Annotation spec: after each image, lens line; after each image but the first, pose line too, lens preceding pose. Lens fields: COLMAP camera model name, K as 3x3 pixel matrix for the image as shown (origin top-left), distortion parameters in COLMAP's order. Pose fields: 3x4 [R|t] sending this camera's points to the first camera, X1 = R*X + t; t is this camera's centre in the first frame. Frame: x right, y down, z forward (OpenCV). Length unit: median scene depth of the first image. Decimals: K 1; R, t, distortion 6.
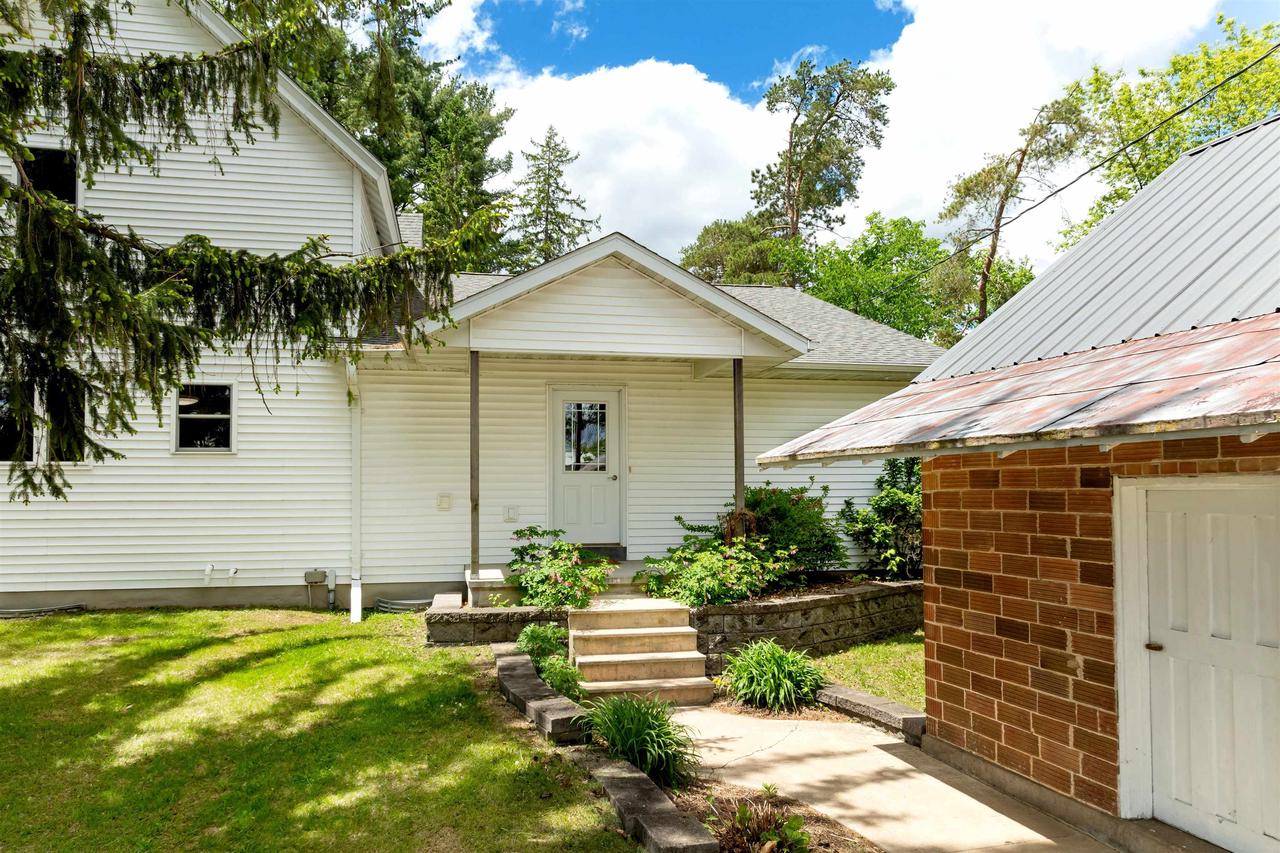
lens RADIAL K [[922.2, 0, 638.4], [0, 922.2, 429.1], [0, 0, 1]] dist [-0.001772, 0.001108]
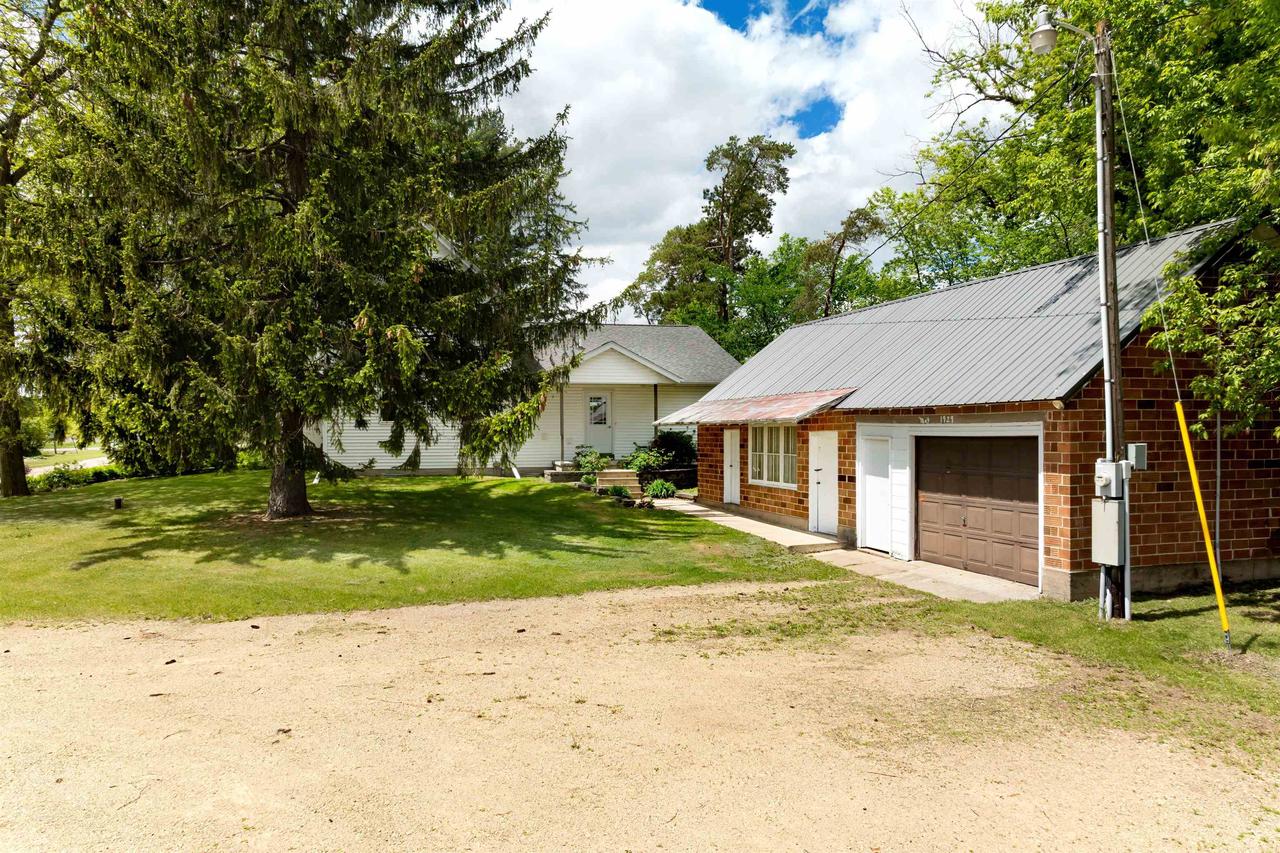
lens RADIAL K [[922.2, 0, 640.3], [0, 922.2, 427.3], [0, 0, 1]] dist [-0.001772, 0.001108]
pose [[0.999660, 0.000568, 0.026086, -0.008754], [-0.002222, 0.997984, 0.063423, -0.117473], [-0.025997, -0.063460, 0.997646, -1.677142]]
